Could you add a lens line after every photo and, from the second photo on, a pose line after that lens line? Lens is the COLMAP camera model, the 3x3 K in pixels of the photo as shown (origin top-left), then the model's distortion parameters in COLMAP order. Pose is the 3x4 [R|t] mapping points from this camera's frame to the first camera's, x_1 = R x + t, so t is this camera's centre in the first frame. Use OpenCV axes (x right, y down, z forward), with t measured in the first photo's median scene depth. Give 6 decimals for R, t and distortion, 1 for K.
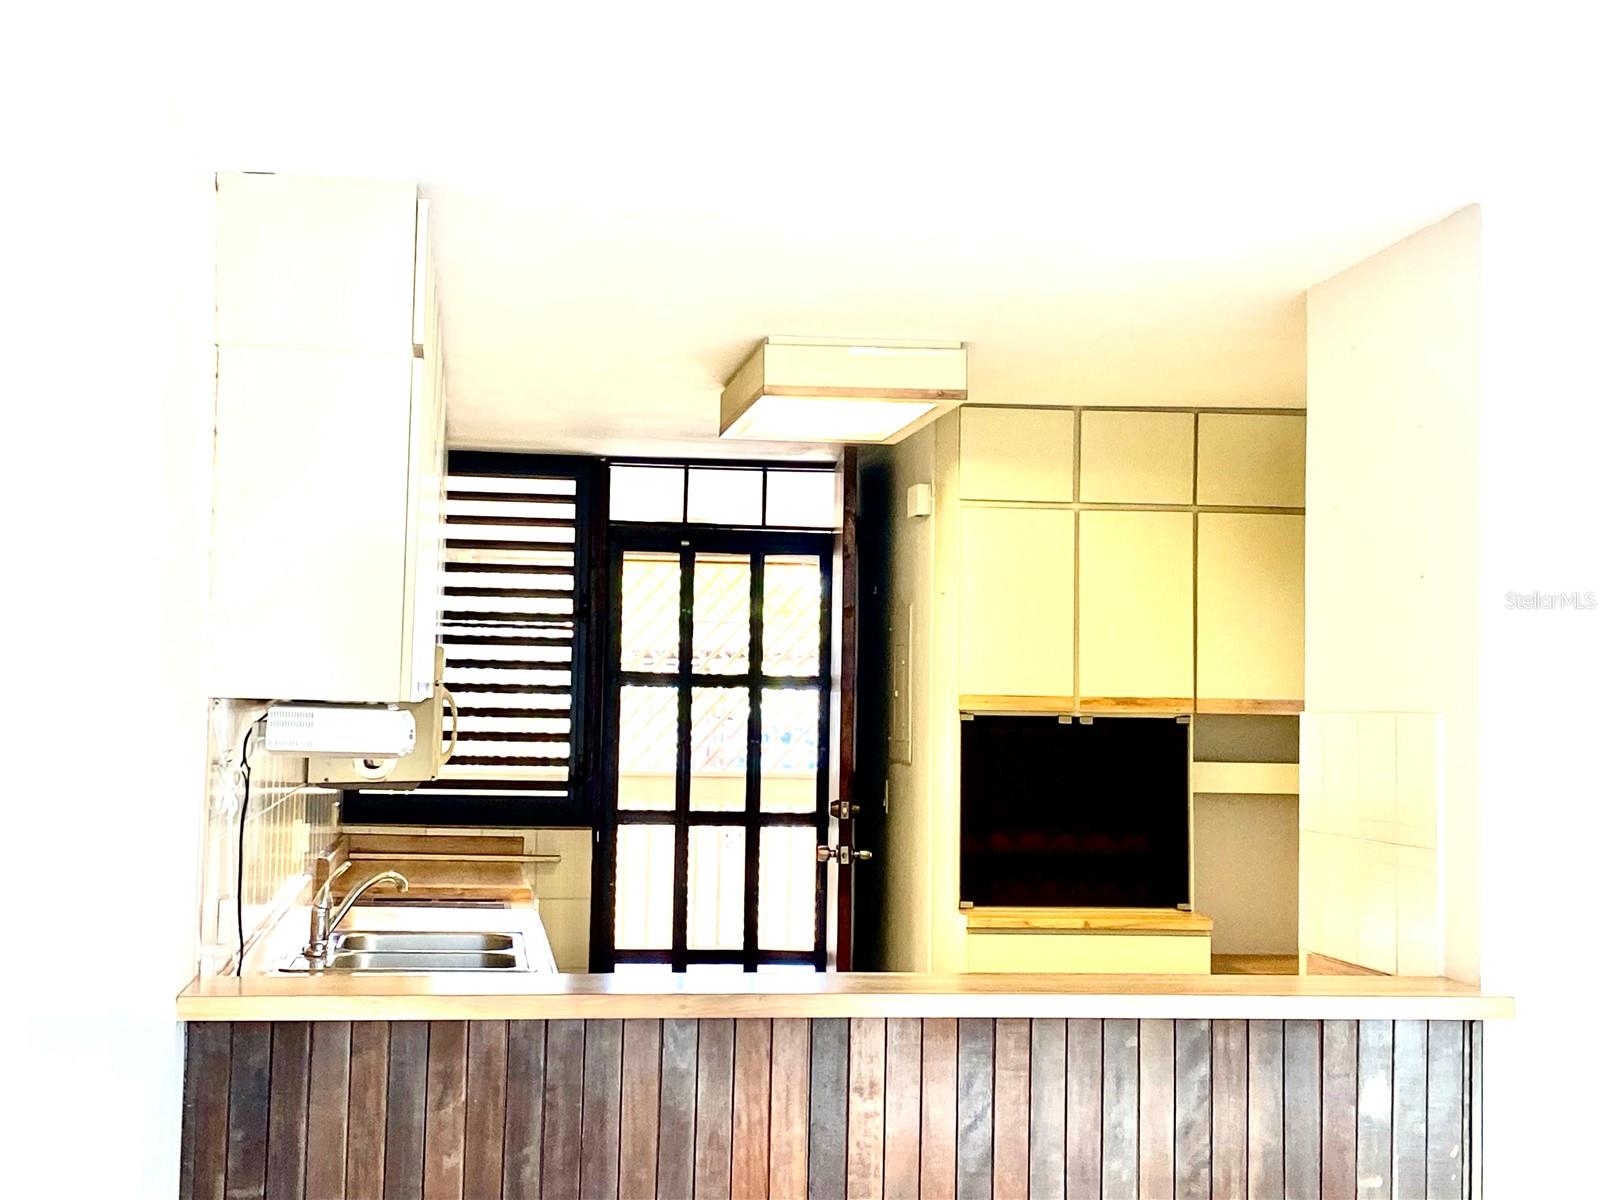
lens RADIAL K [[2415.6, 0, 800.3], [0, 2415.6, 599.9], [0, 0, 1]] dist [0.283463, 0.000000]
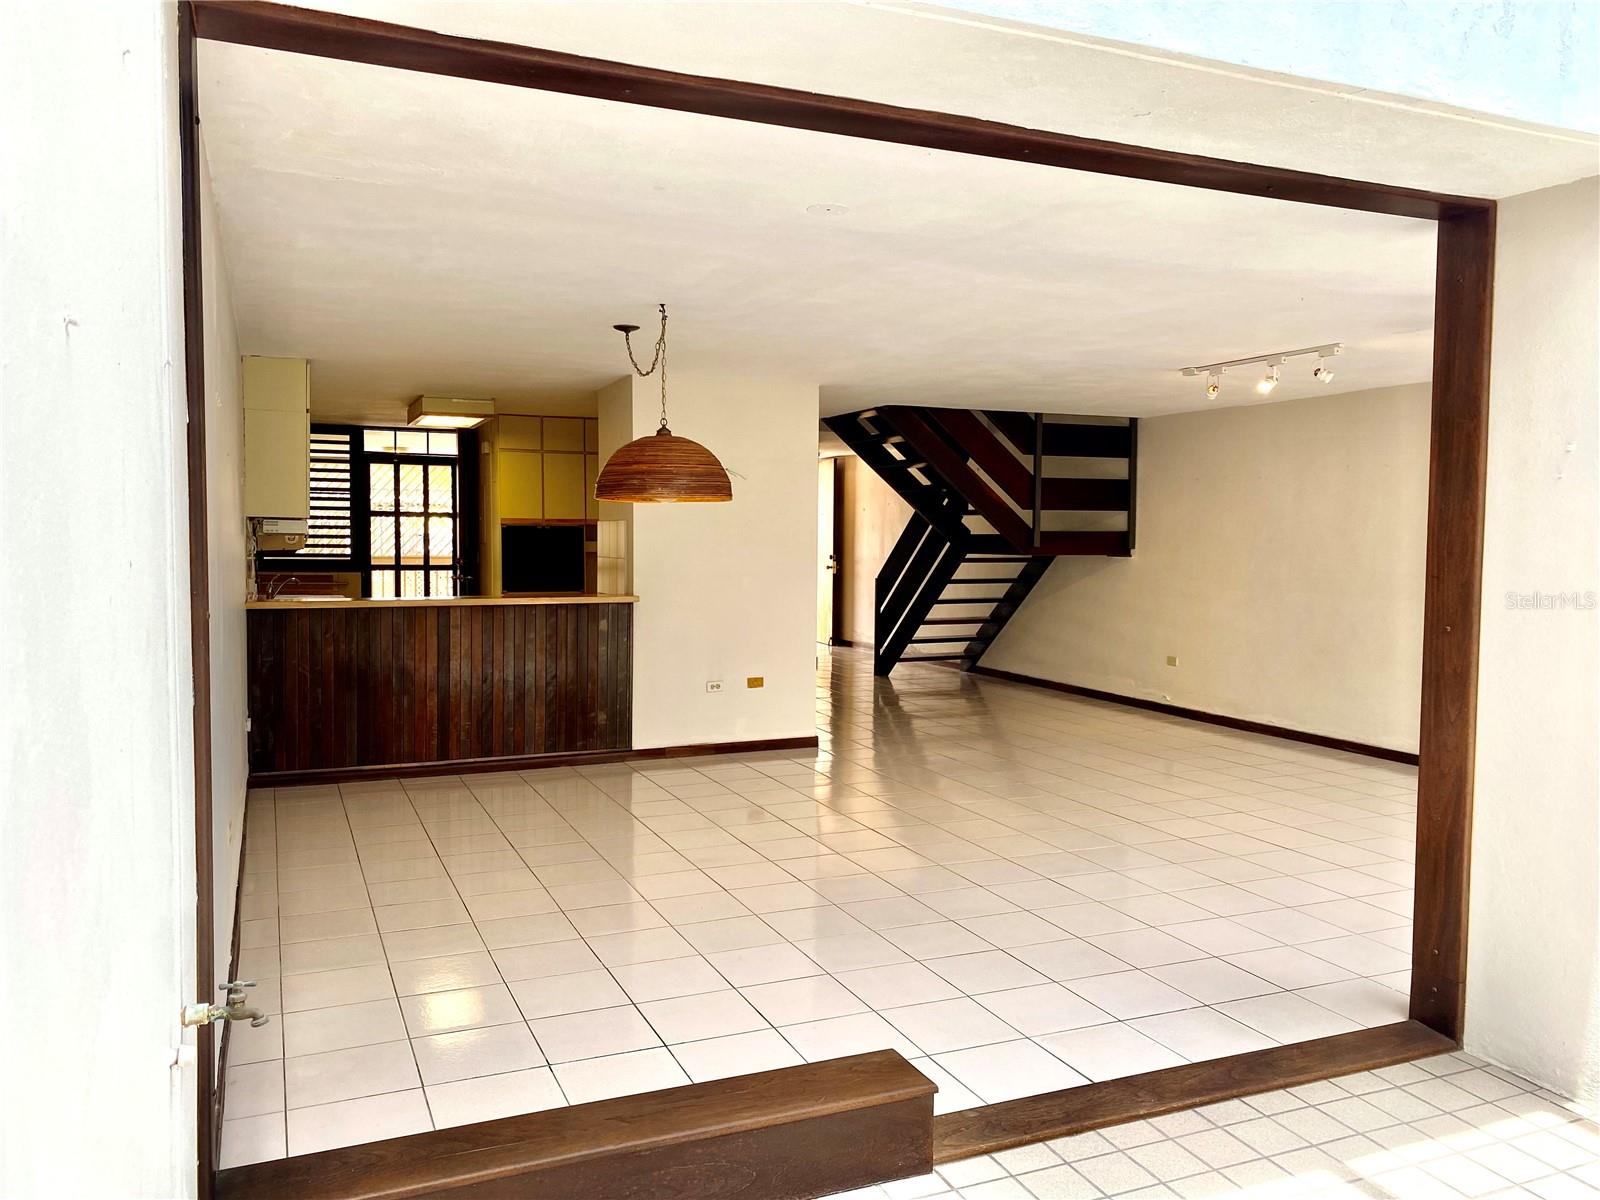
lens RADIAL K [[1227.0, 0, 802.4], [0, 1227.0, 601.5], [0, 0, 1]] dist [0.034089, -0.000155]
pose [[0.964304, -0.023196, 0.263780, 0.020186], [-0.003537, 0.994939, 0.100422, -0.007429], [-0.264774, -0.097771, 0.959341, -0.383165]]
